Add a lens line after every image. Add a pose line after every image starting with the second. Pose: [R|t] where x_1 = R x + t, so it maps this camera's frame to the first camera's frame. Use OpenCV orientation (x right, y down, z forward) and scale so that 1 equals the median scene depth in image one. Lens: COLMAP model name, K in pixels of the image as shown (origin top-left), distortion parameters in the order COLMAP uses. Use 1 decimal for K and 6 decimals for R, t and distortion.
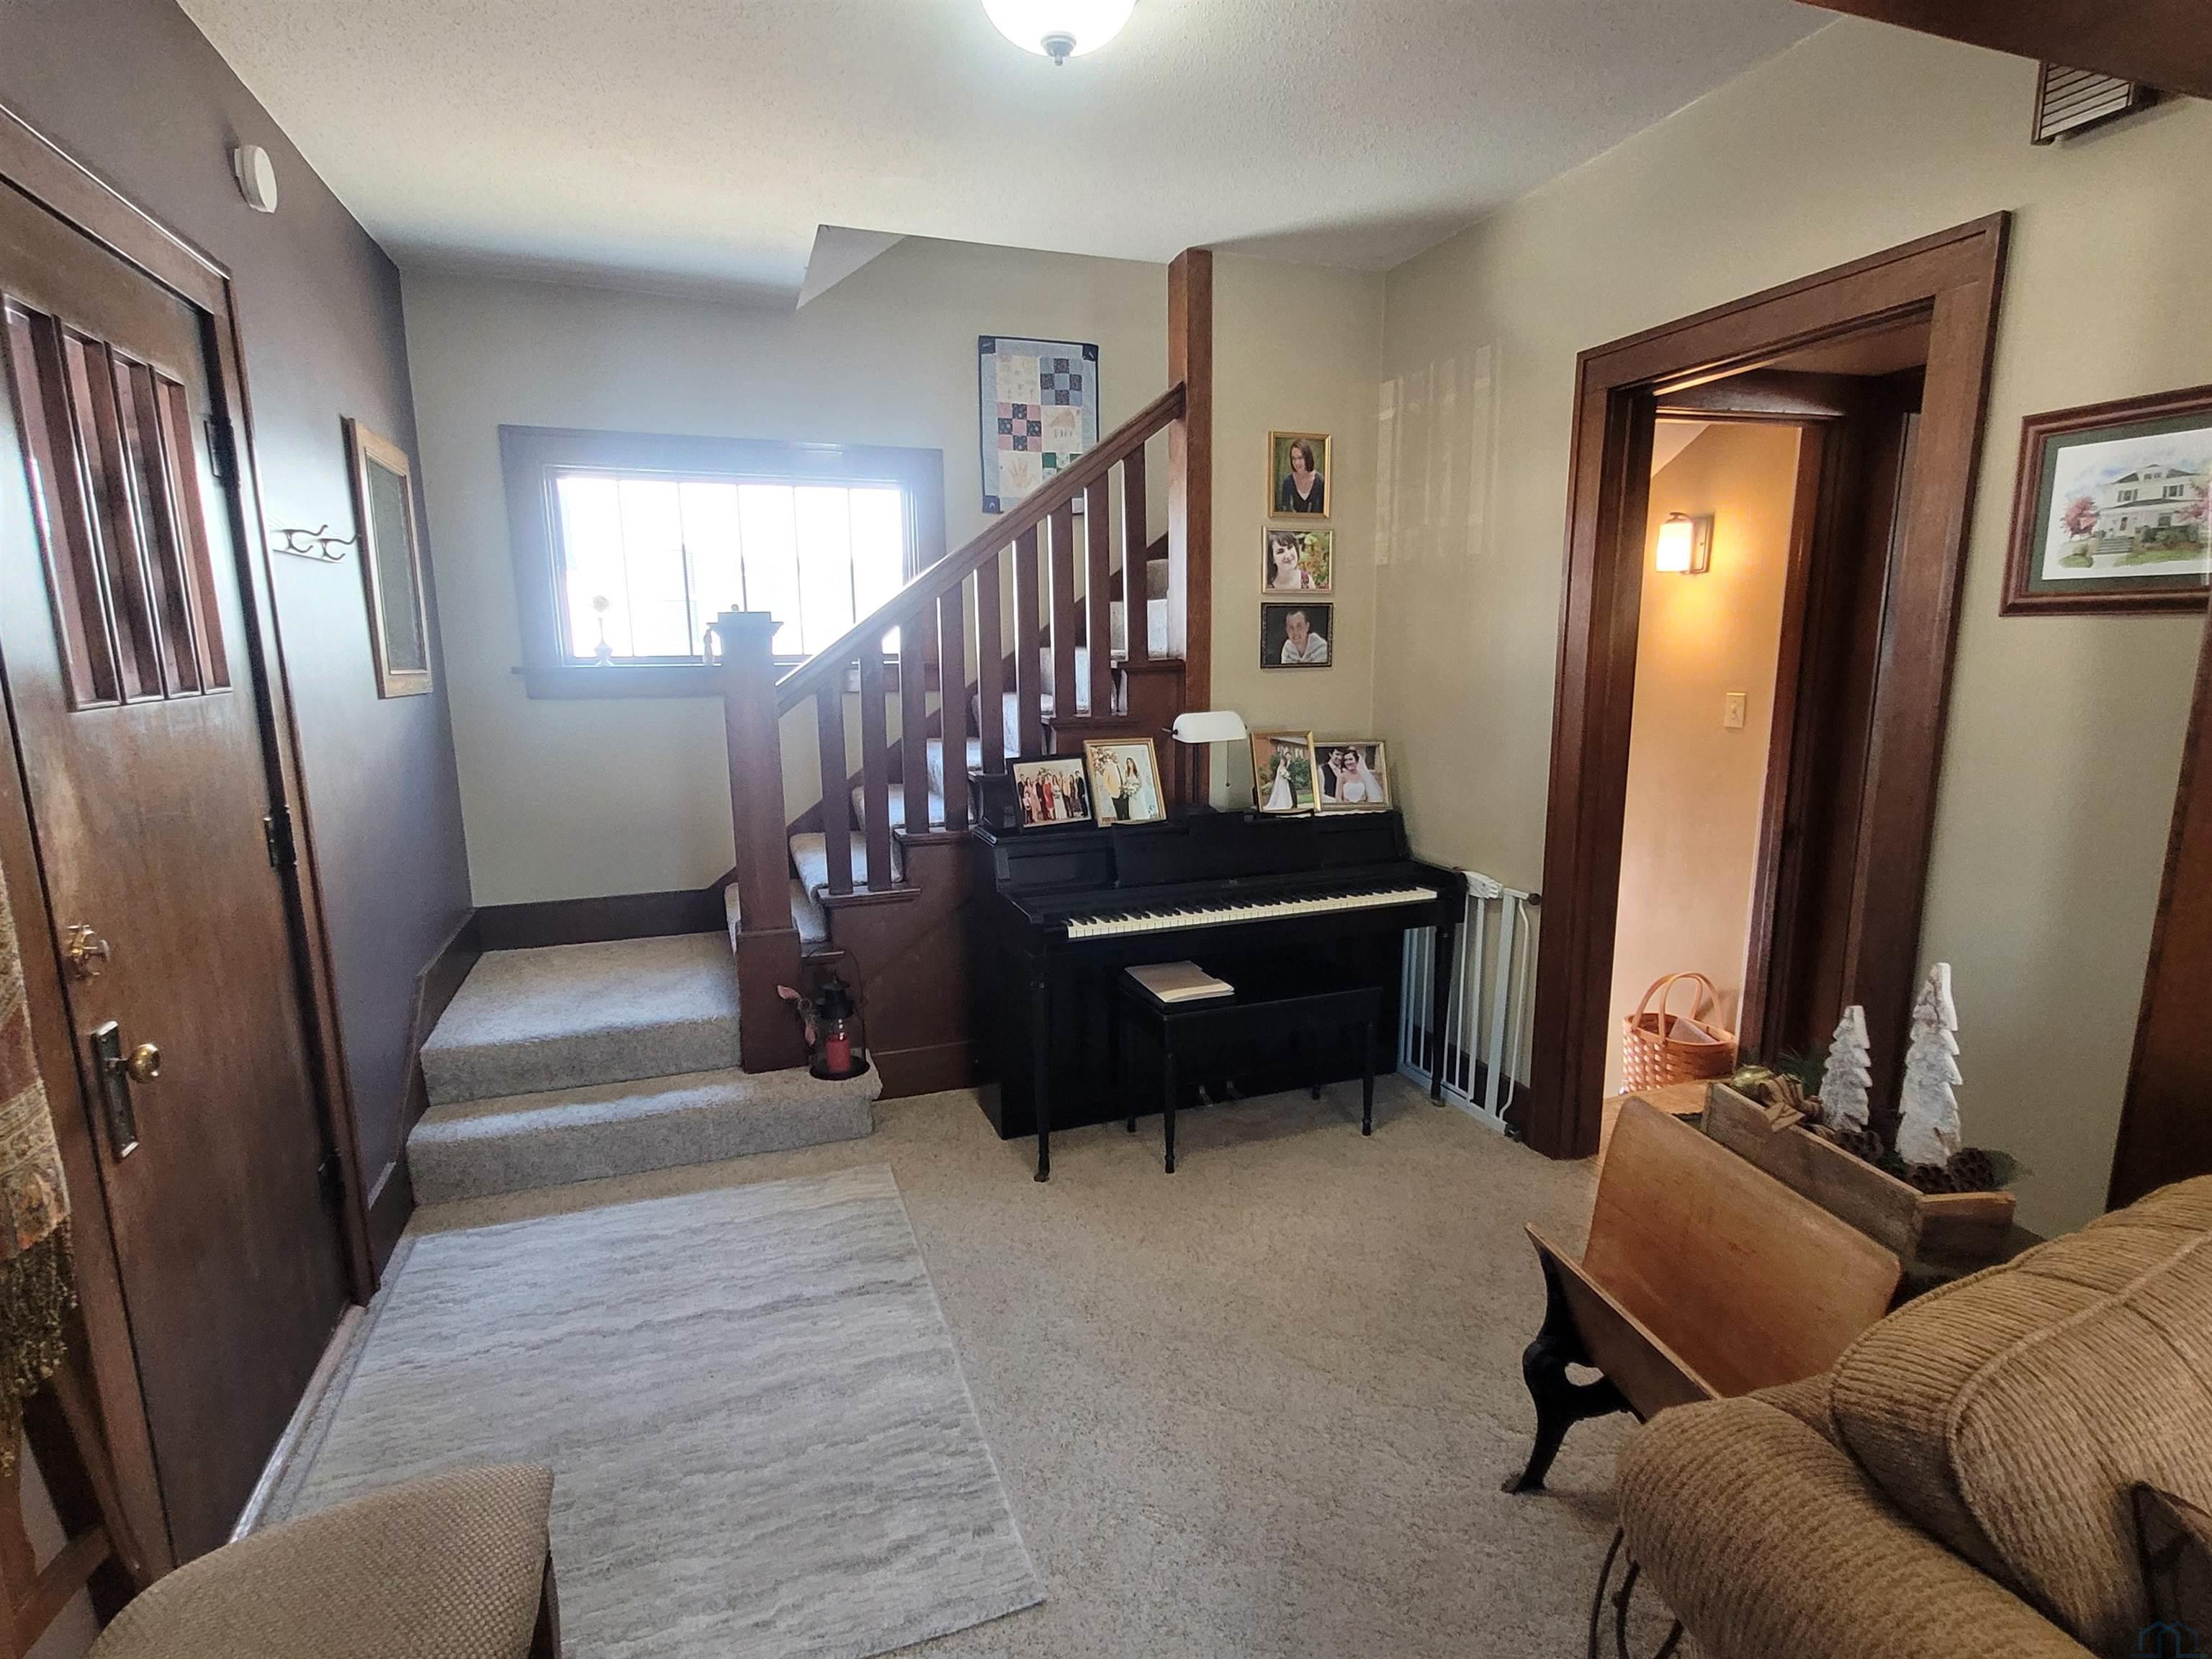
lens RADIAL K [[1115.4, 0, 1106.0], [0, 1115.4, 829.5], [0, 0, 1]] dist [-0.035934, -0.000629]
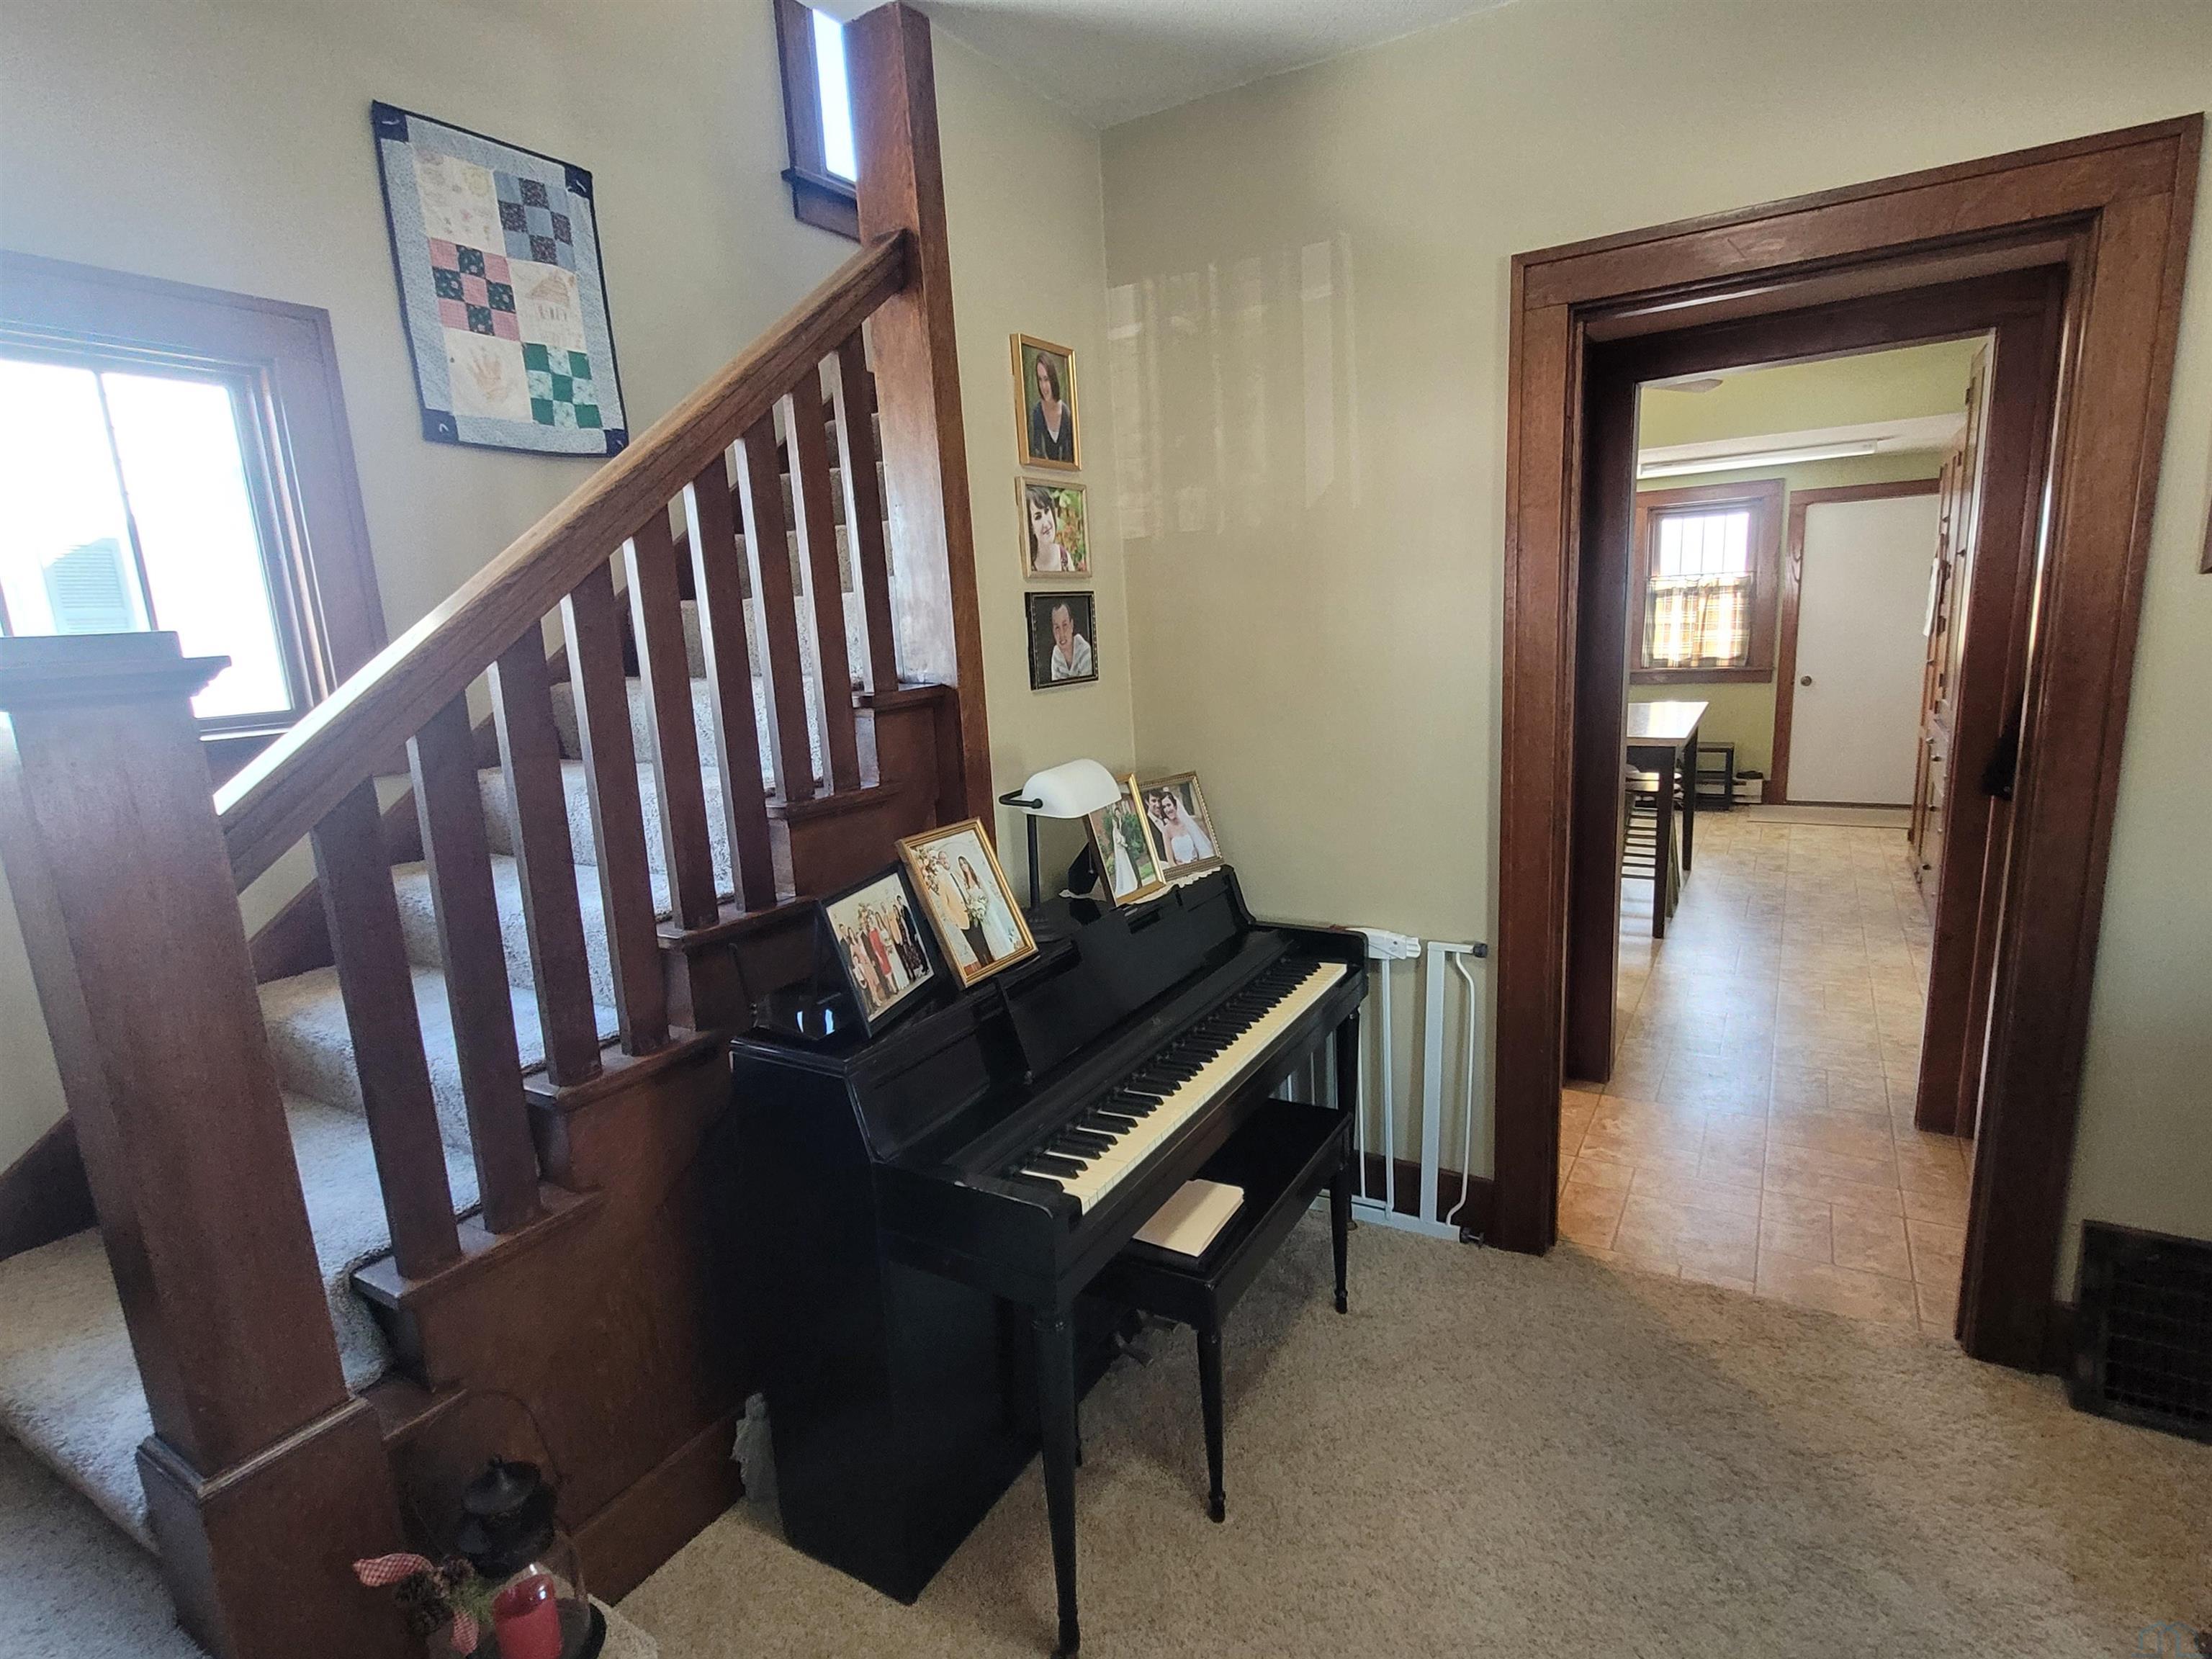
lens RADIAL K [[1117.6, 0, 1106.0], [0, 1117.6, 829.5], [0, 0, 1]] dist [-0.002990, -0.001692]
pose [[0.771119, -0.148619, 0.619102, -0.263361], [0.149694, 0.987437, 0.050590, -0.089583], [-0.618843, 0.053665, 0.783679, 0.450087]]
